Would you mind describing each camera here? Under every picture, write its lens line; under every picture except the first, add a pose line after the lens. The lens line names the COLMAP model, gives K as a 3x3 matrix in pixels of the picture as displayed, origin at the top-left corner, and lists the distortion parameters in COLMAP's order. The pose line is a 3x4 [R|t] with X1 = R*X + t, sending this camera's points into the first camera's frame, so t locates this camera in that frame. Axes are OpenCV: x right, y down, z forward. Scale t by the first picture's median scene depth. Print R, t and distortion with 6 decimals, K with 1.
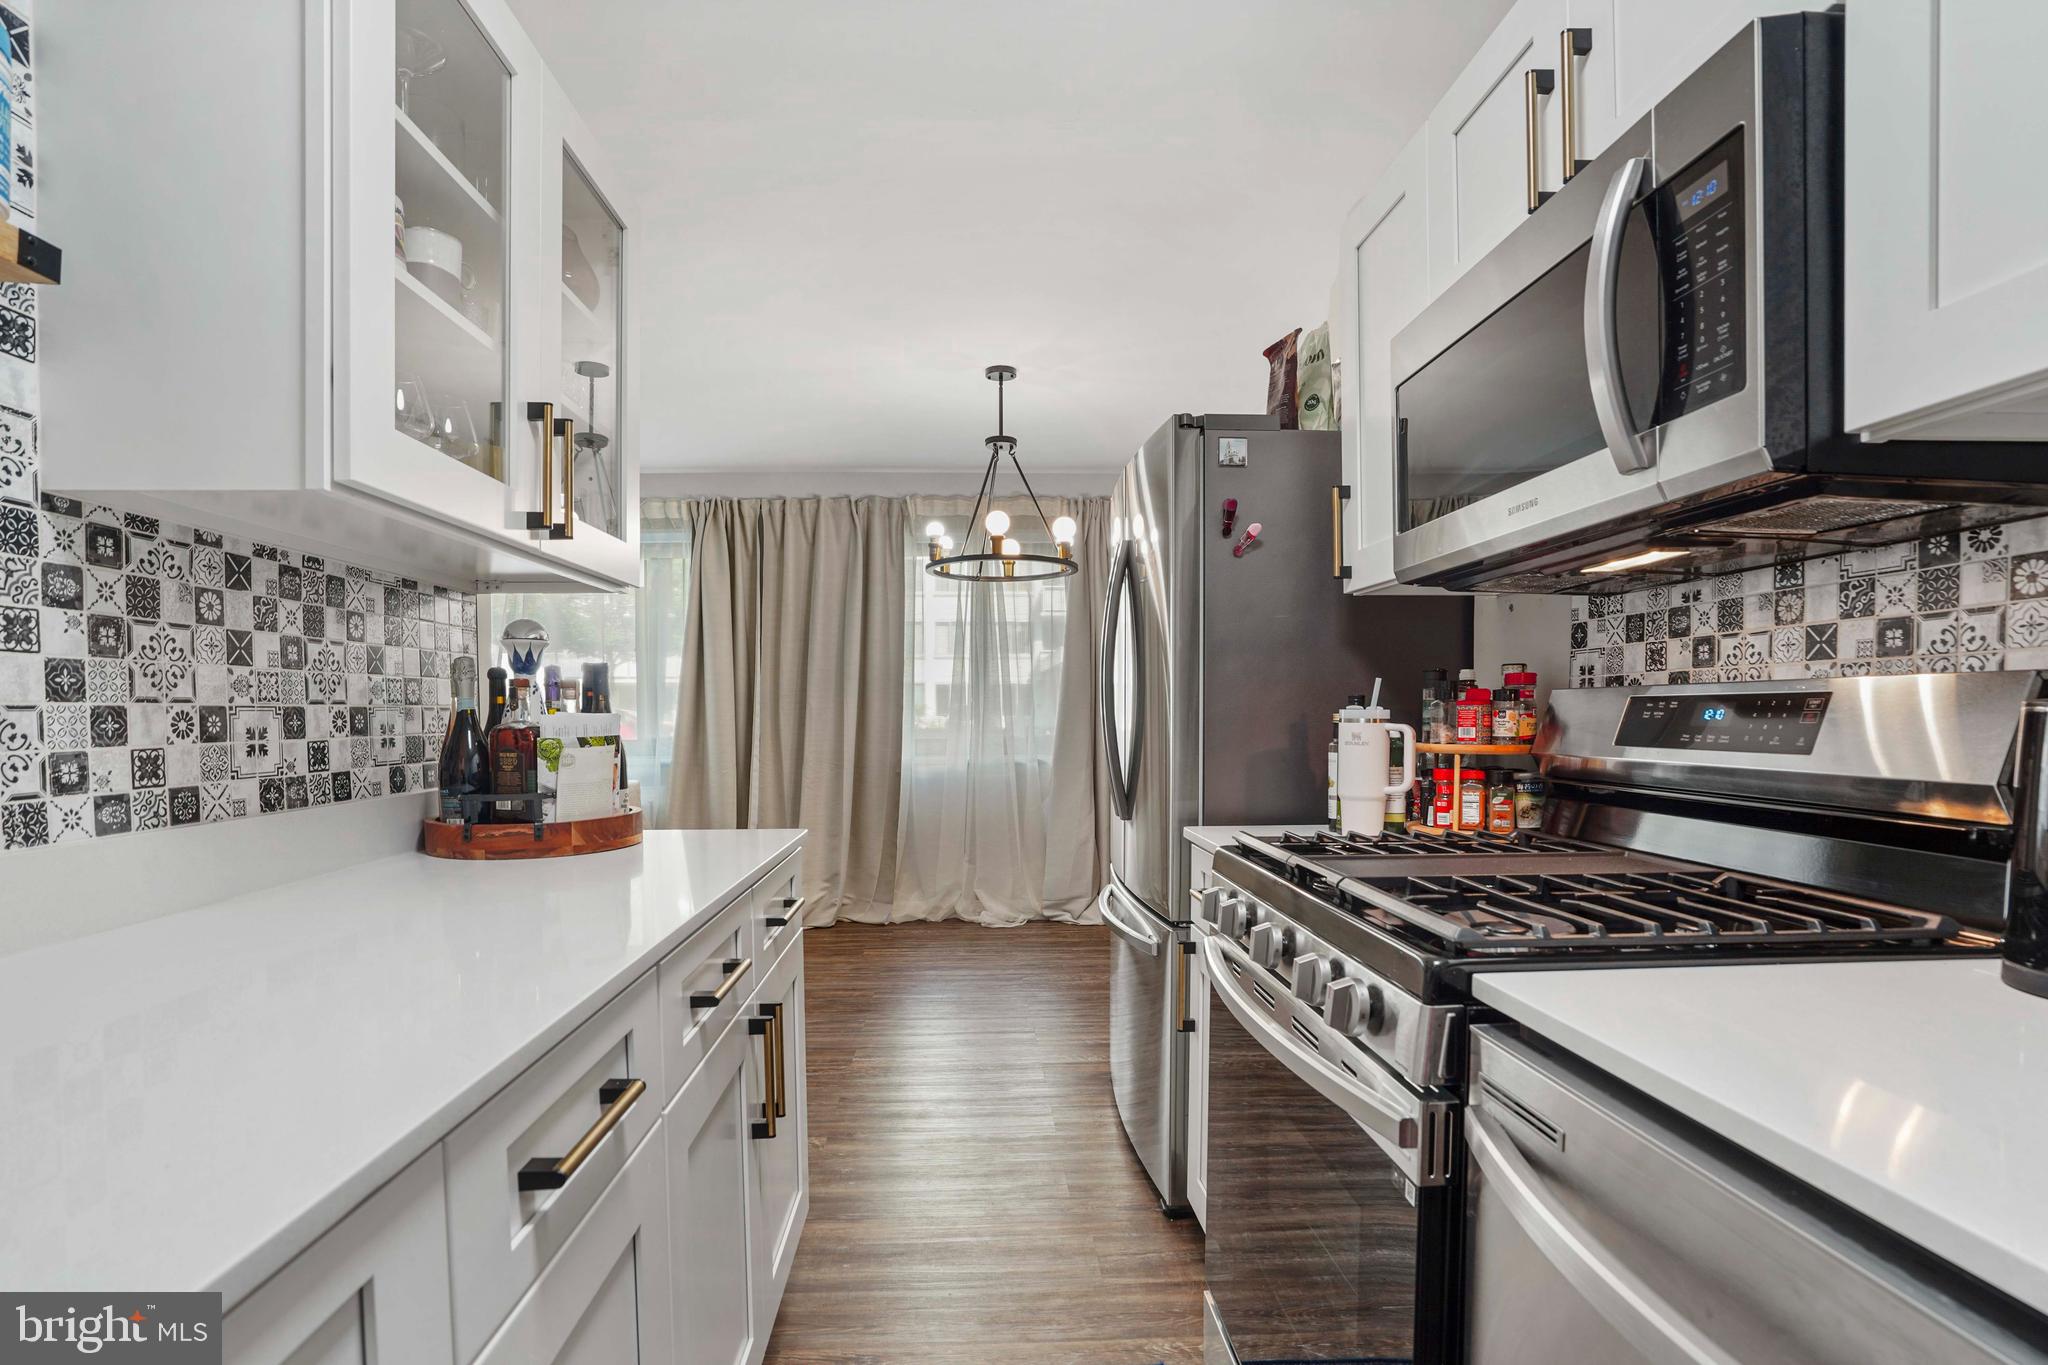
lens RADIAL K [[973.7, 0, 1010.8], [0, 973.7, 707.6], [0, 0, 1]] dist [-0.060485, 0.028078]
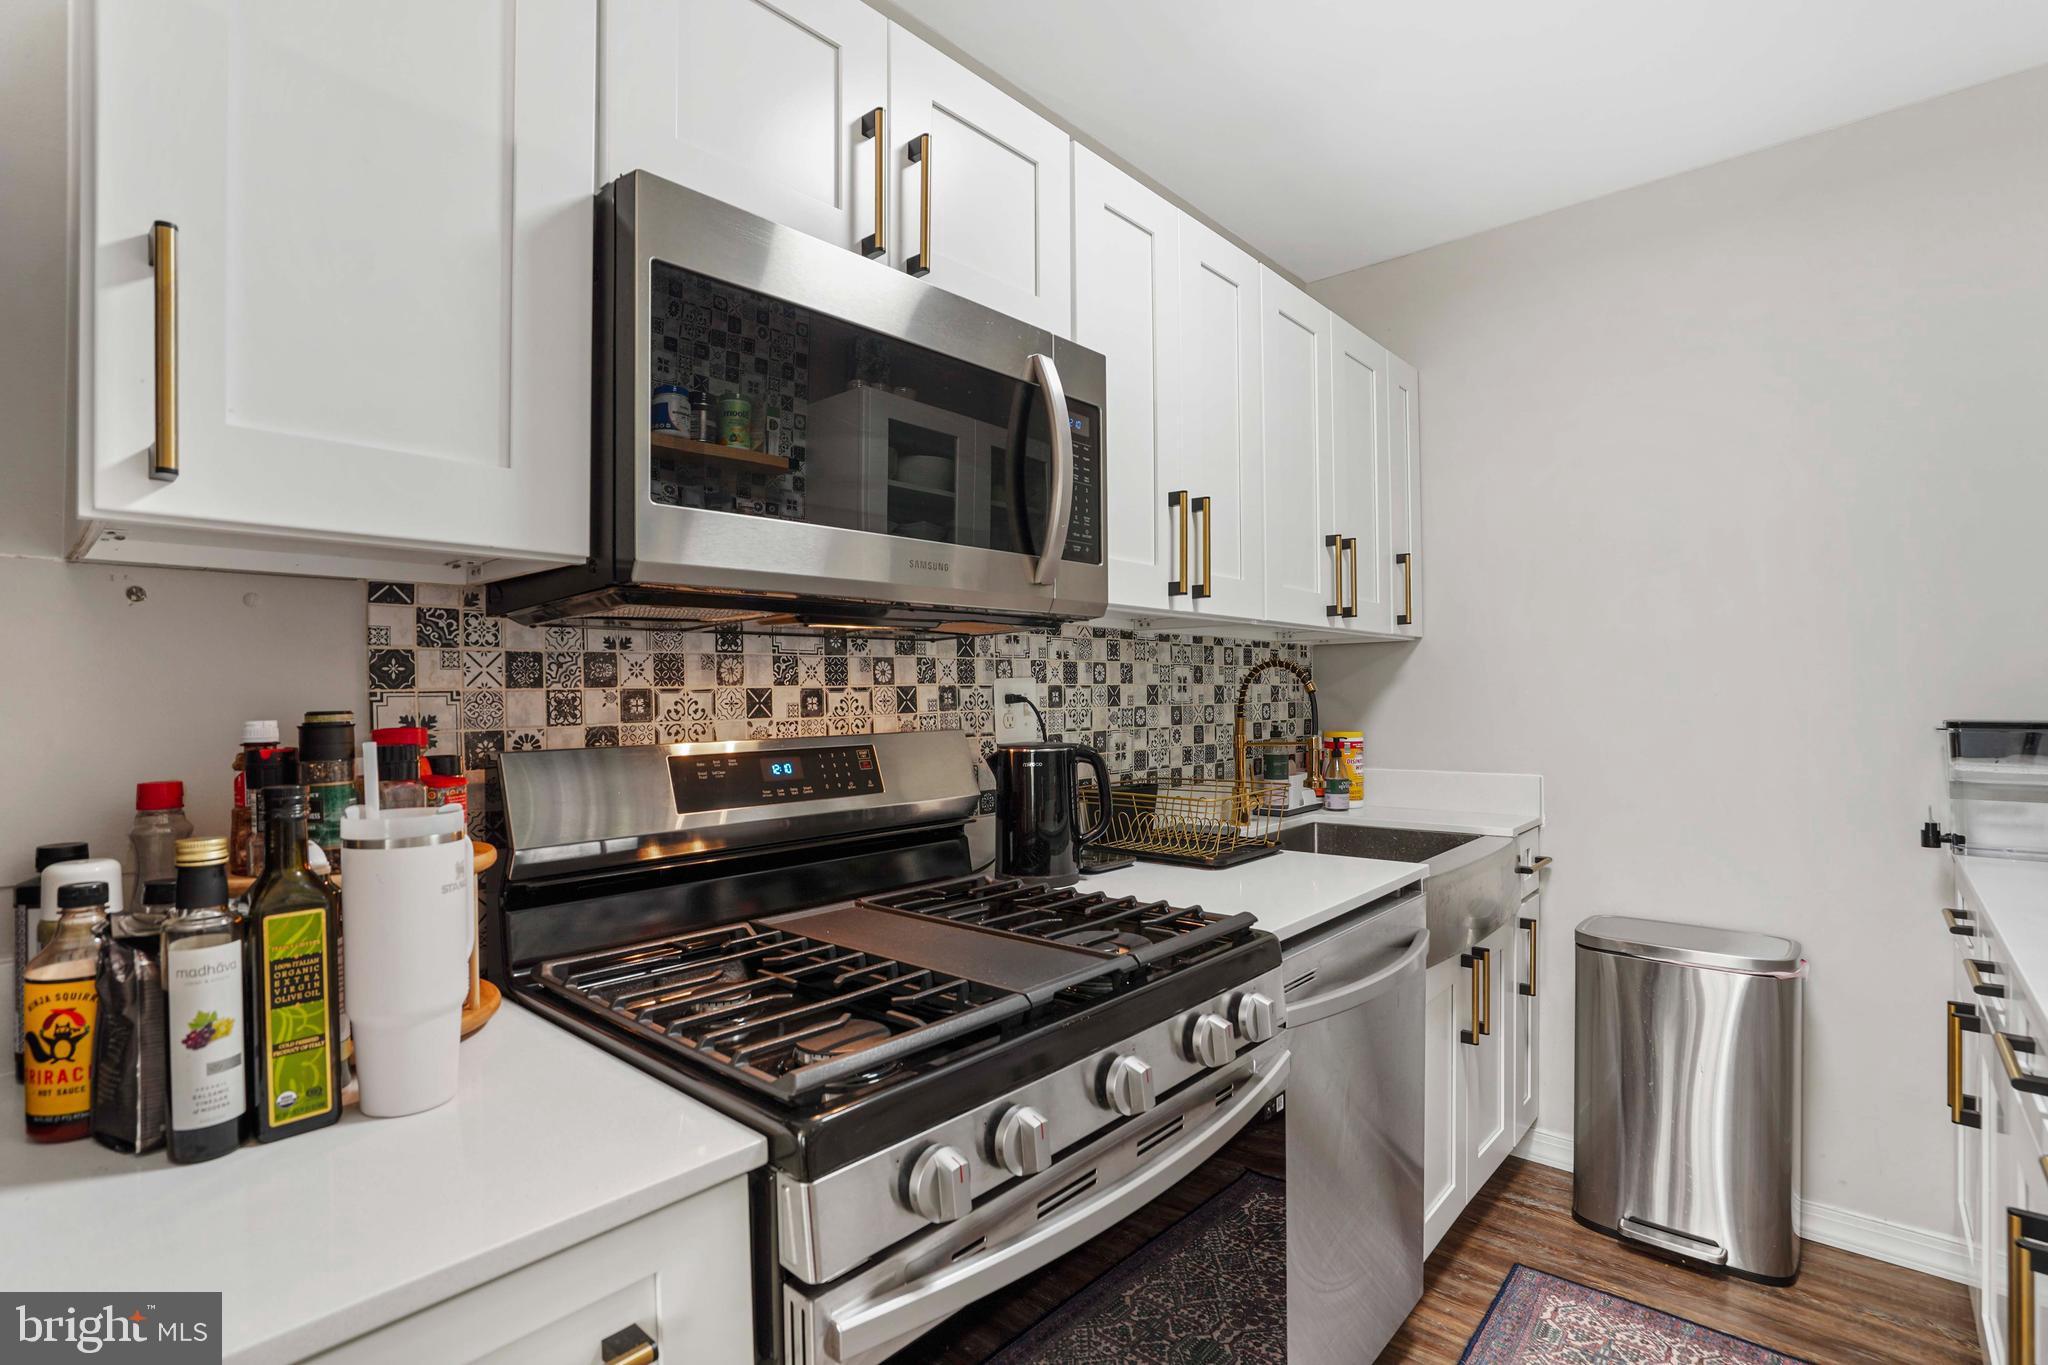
lens RADIAL K [[965.4, 0, 1011.4], [0, 965.4, 682.4], [0, 0, 1]] dist [-0.059762, 0.023569]
pose [[-0.707459, 0.019257, 0.706492, -0.203454], [0.010878, 0.999807, -0.016358, -0.065591], [-0.706671, -0.003887, -0.707532, 1.484983]]
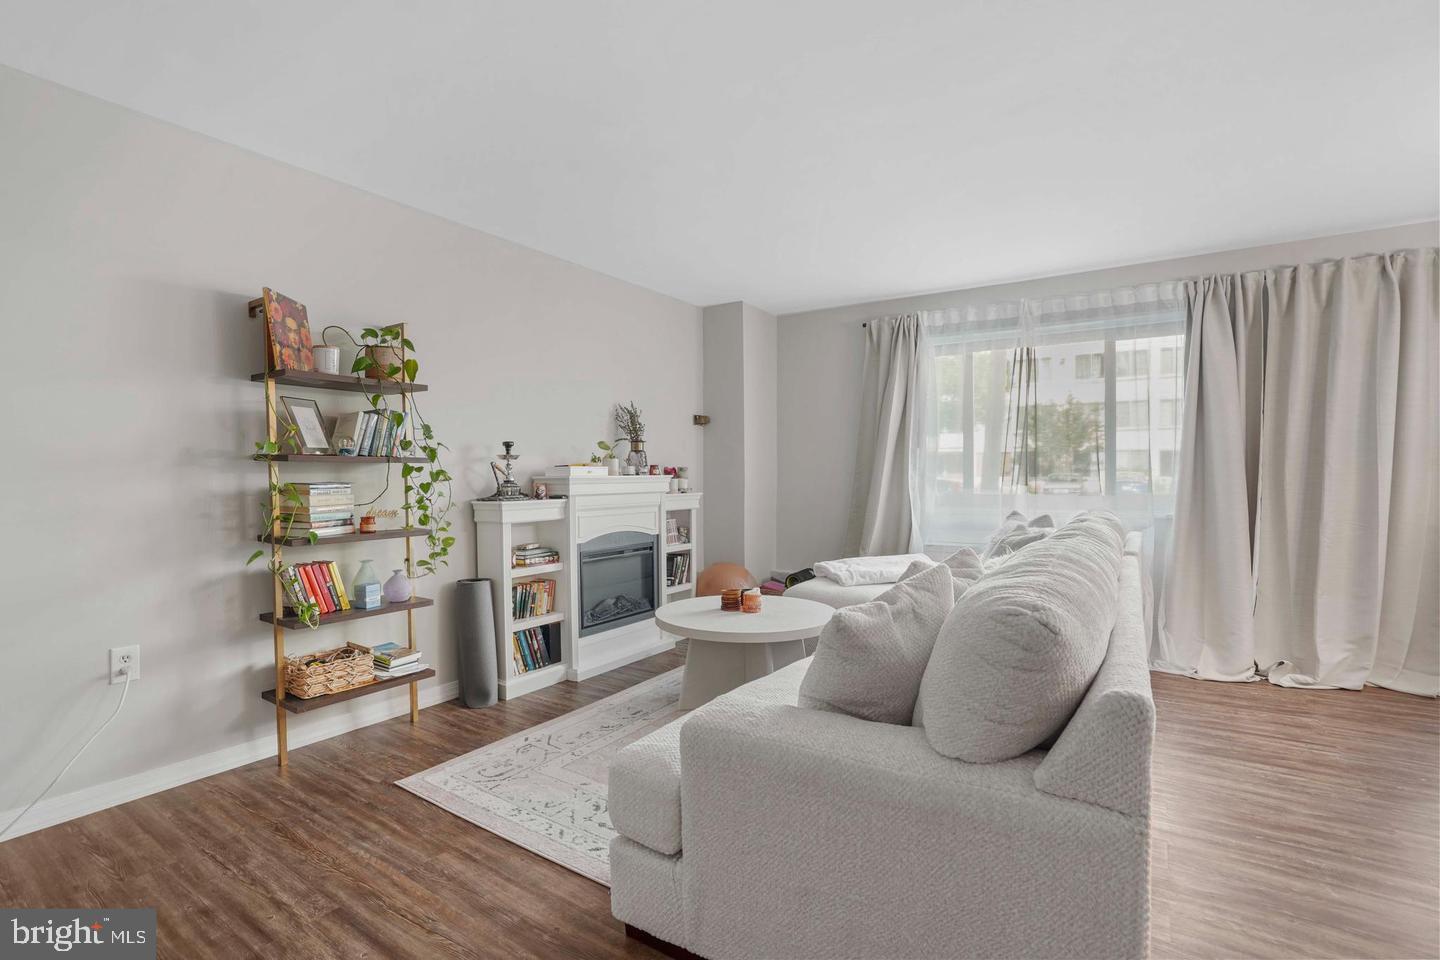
lens RADIAL K [[673.9, 0, 717.4], [0, 673.9, 488.1], [0, 0, 1]] dist [-0.059812, 0.026998]
pose [[0.805809, 0.015192, -0.591980, -1.252633], [0.001458, 0.999617, 0.027639, 0.005014], [0.592173, -0.023135, 0.805479, 0.266956]]
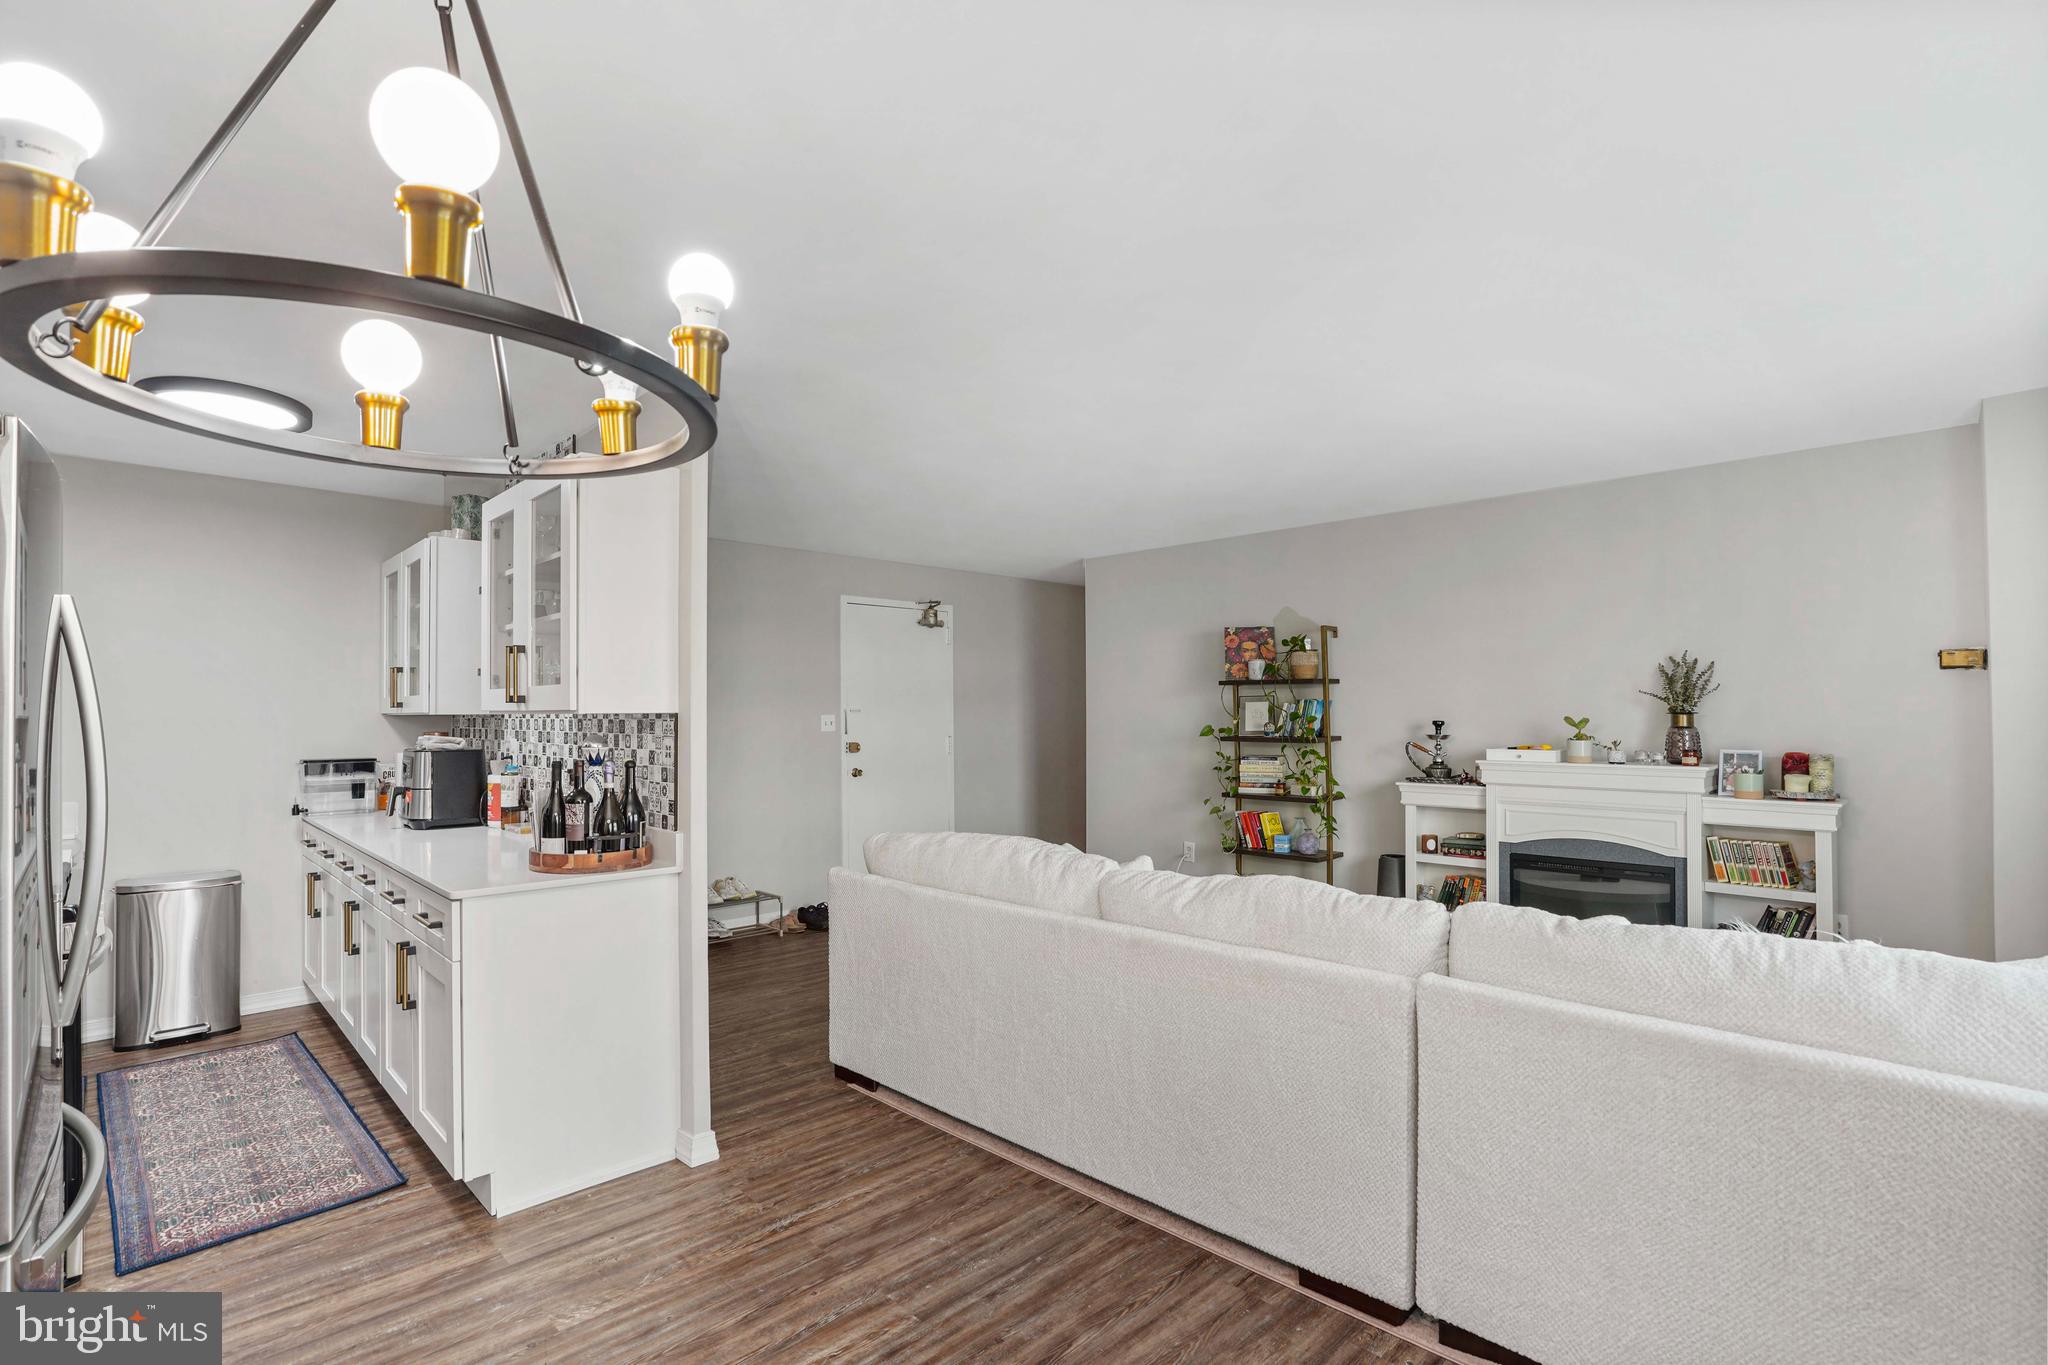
lens RADIAL K [[958.4, 0, 1020.3], [0, 958.4, 694.0], [0, 0, 1]] dist [-0.059812, 0.026998]
pose [[-0.743274, -0.003308, -0.668979, 0.107006], [0.009479, 0.999835, -0.015475, -0.171281], [0.668920, -0.017843, -0.743120, 3.607912]]
